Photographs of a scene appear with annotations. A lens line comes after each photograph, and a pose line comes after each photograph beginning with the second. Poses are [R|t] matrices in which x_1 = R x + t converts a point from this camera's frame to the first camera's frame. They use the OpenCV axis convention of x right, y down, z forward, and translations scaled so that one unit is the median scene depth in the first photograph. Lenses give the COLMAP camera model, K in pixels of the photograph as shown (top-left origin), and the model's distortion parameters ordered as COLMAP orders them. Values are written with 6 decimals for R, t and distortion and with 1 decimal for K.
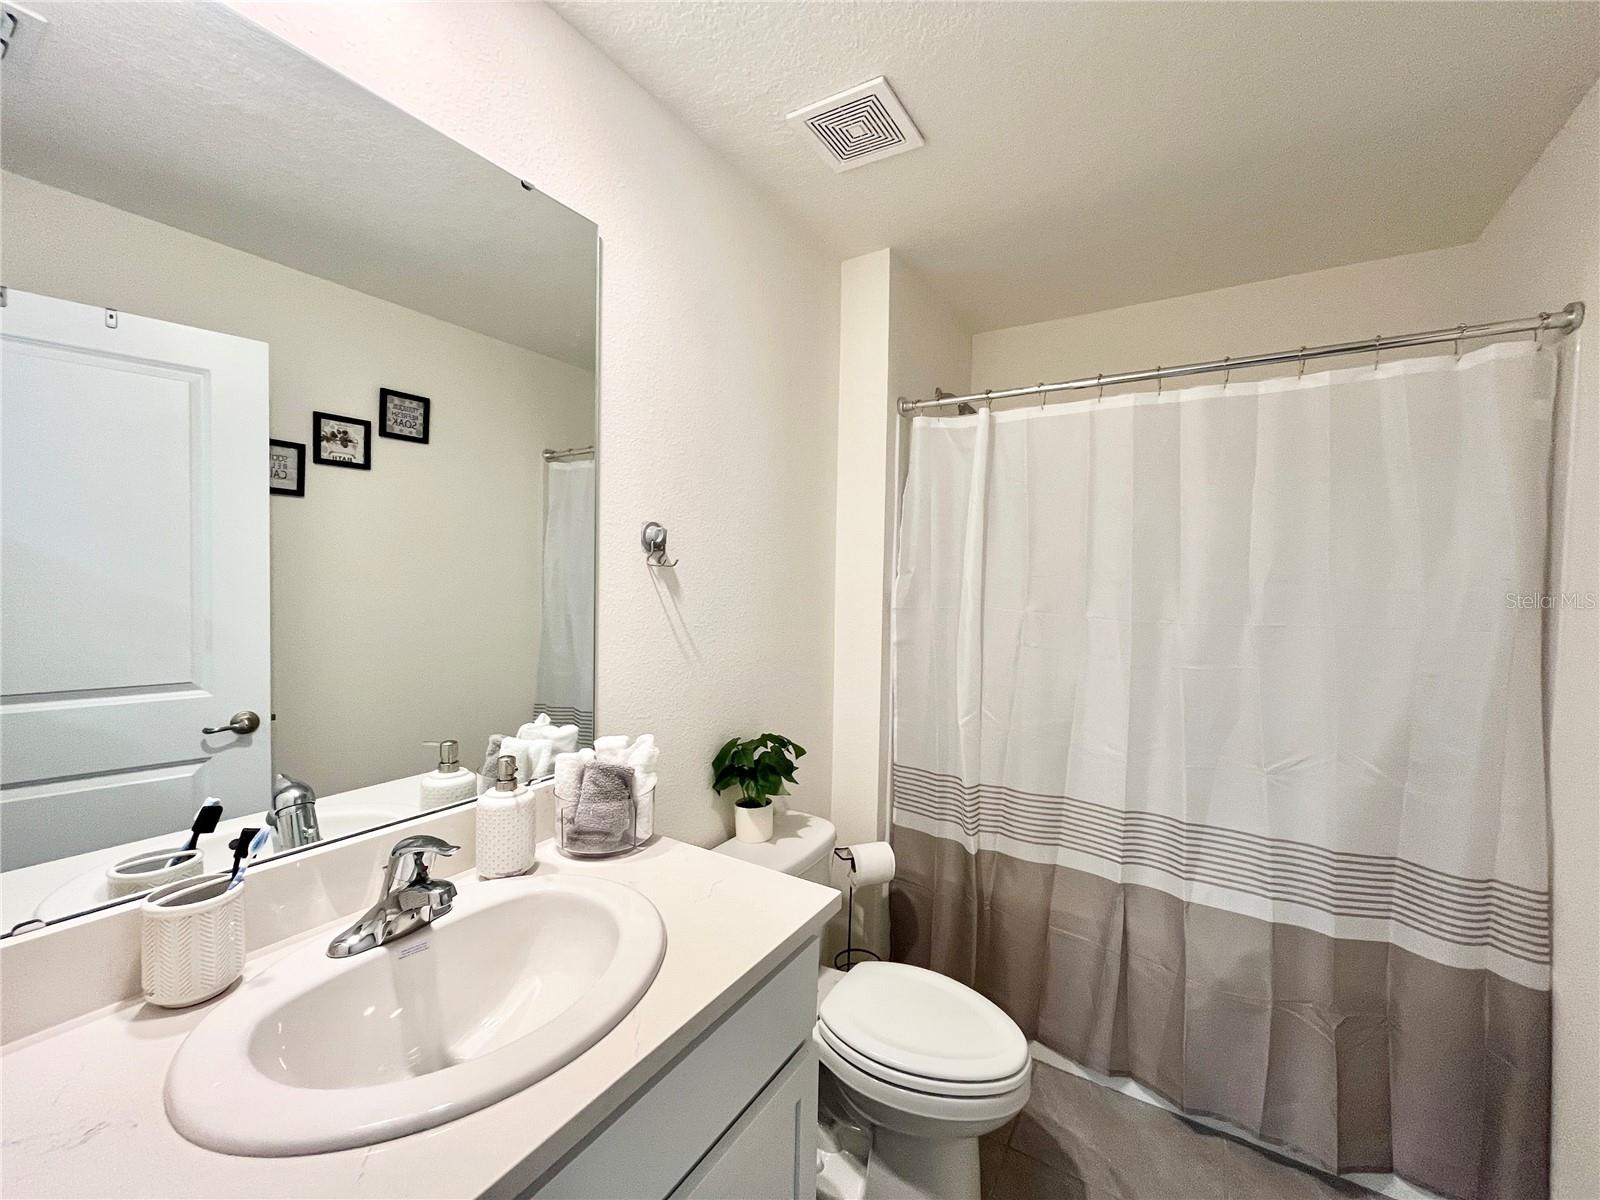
lens RADIAL K [[641.6, 0, 799.1], [0, 641.6, 595.4], [0, 0, 1]] dist [-0.008561, 0.000382]
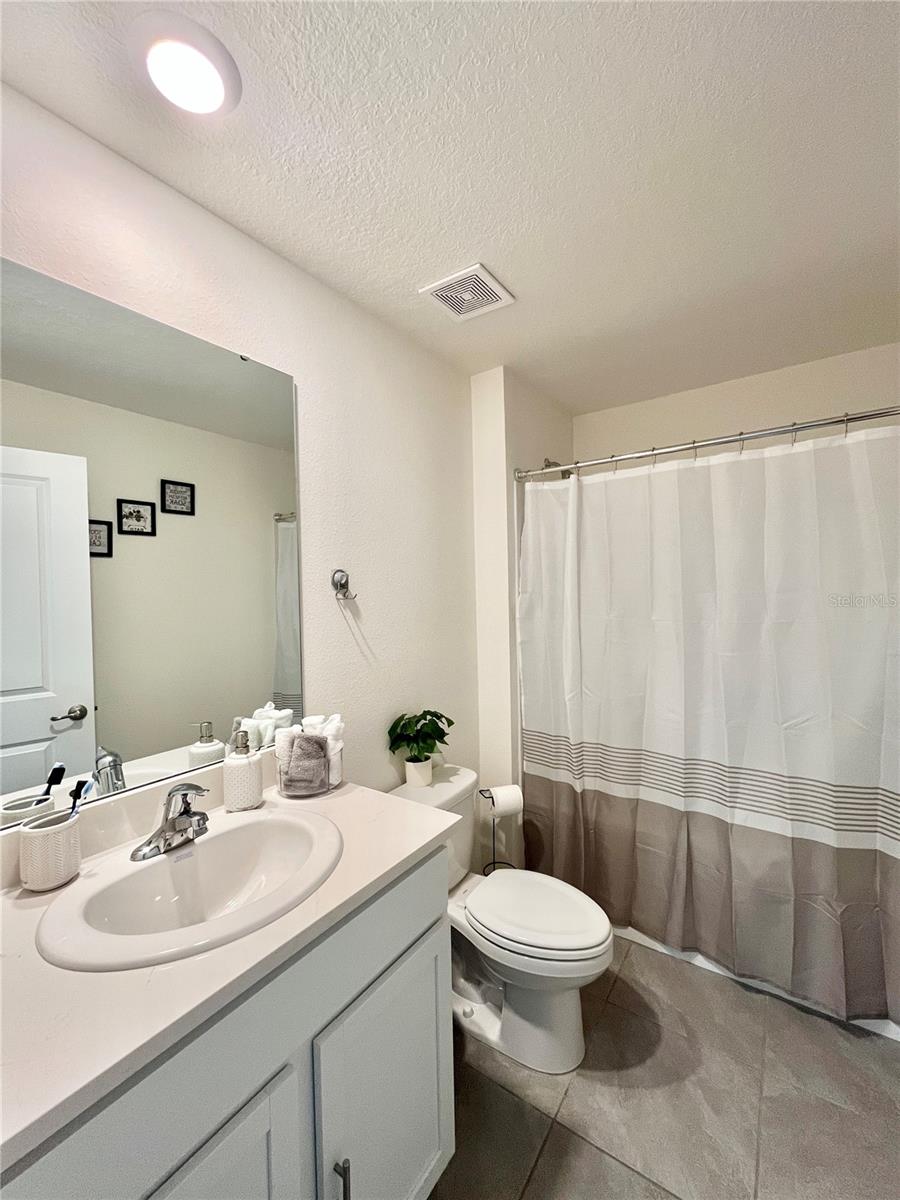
lens RADIAL K [[481.2, 0, 450.6], [0, 481.2, 595.3], [0, 0, 1]] dist [-0.008561, 0.000382]
pose [[0.997912, -0.040475, -0.050333, 0.073533], [0.039612, 0.999052, -0.018036, -0.021870], [0.051016, 0.016005, 0.998570, -0.082958]]
